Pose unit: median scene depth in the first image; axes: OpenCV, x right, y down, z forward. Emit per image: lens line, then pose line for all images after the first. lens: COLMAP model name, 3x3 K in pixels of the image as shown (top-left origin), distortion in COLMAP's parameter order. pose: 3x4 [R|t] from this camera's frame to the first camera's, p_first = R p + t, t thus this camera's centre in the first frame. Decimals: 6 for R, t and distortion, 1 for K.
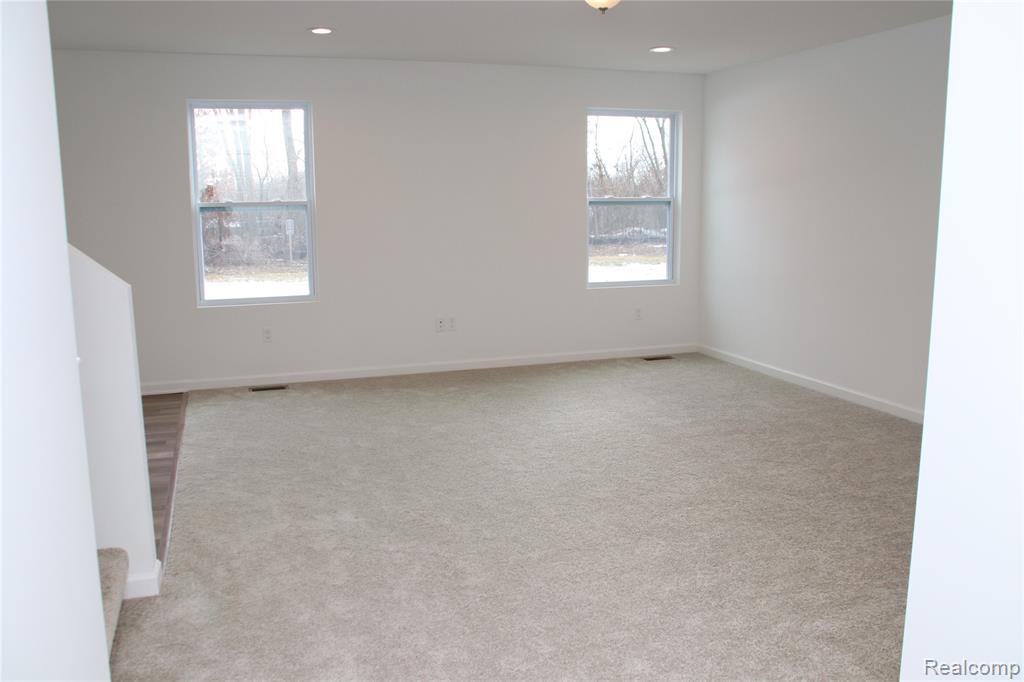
lens RADIAL K [[855.3, 0, 510.0], [0, 855.3, 345.0], [0, 0, 1]] dist [-0.140006, 0.135694]
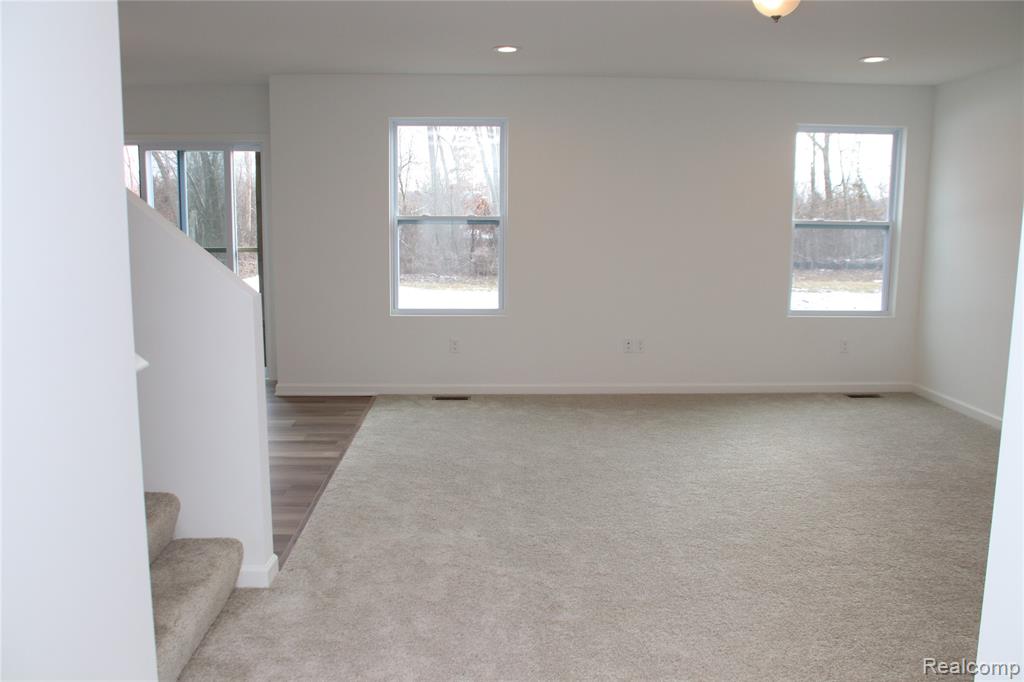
lens RADIAL K [[855.3, 0, 510.0], [0, 855.3, 345.0], [0, 0, 1]] dist [-0.140006, 0.135694]
pose [[0.956635, 0.058134, -0.285429, 0.093360], [-0.063502, 0.997936, -0.009578, -0.009338], [0.284283, 0.027288, 0.958352, 0.036159]]
